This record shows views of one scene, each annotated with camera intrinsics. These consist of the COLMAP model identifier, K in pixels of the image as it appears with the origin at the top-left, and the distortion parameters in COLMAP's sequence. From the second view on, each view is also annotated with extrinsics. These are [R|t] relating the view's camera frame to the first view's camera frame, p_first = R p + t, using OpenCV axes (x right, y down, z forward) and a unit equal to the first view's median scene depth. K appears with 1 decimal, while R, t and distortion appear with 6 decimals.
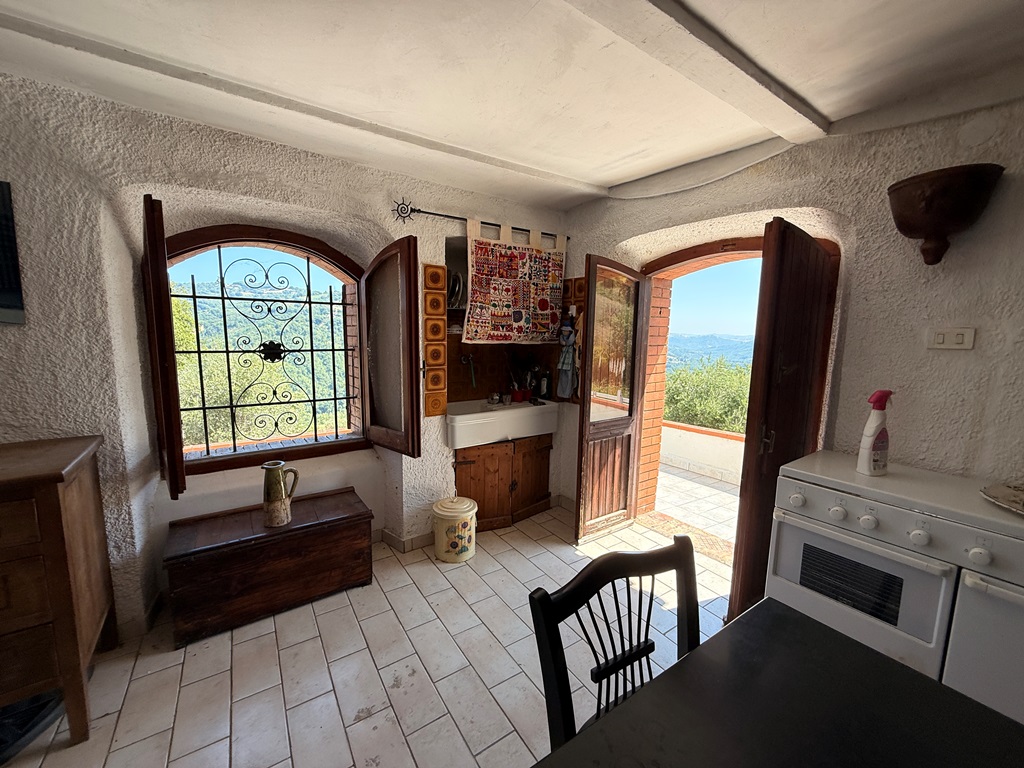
lens RADIAL K [[412.2, 0, 517.4], [0, 412.2, 384.9], [0, 0, 1]] dist [0.001051, 0.000326]
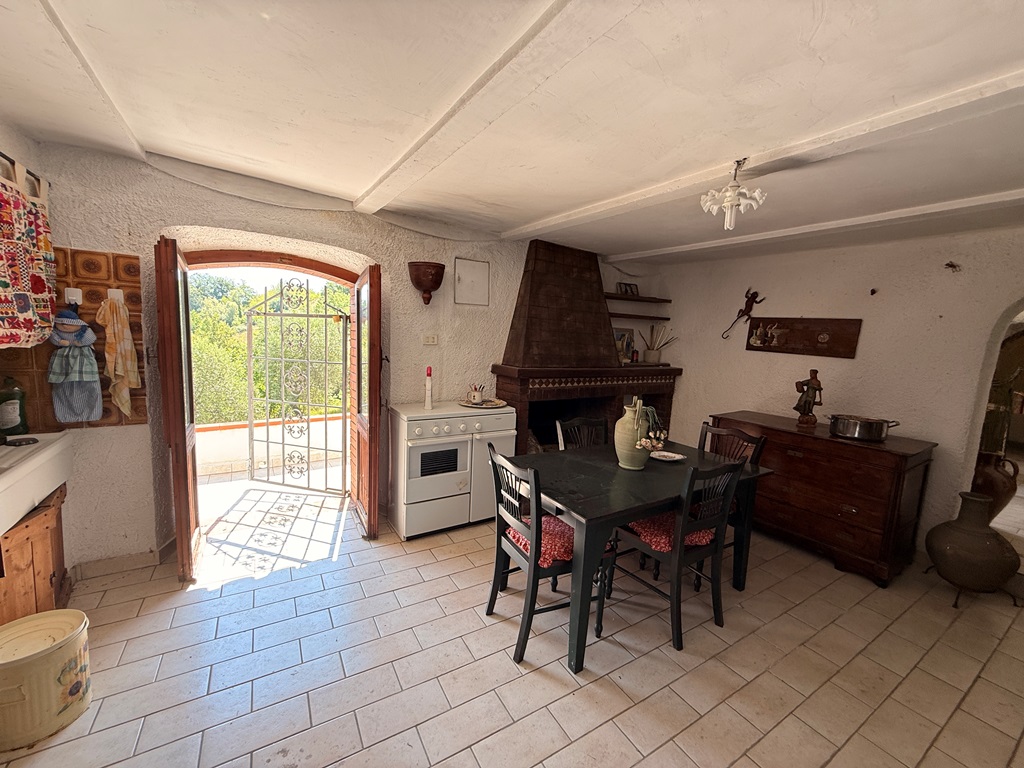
lens RADIAL K [[412.2, 0, 505.9], [0, 412.2, 385.8], [0, 0, 1]] dist [0.001051, 0.000326]
pose [[0.058176, -0.137296, 0.988820, -0.599164], [0.081009, 0.987881, 0.132399, -0.071658], [-0.995014, 0.072401, 0.068593, 0.270254]]
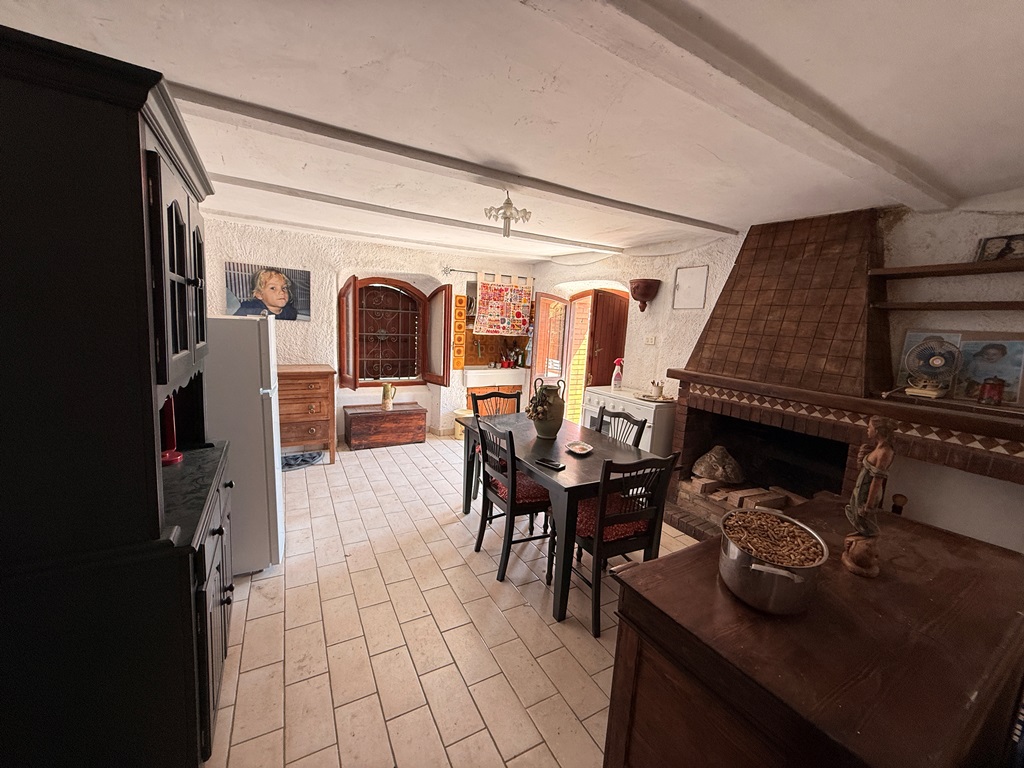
lens RADIAL K [[412.2, 0, 514.2], [0, 412.2, 386.1], [0, 0, 1]] dist [0.001051, 0.000326]
pose [[0.994786, 0.051574, -0.087981, 0.245841], [-0.049136, 0.998352, 0.029657, 0.079060], [0.089365, -0.025179, 0.995681, -0.943548]]
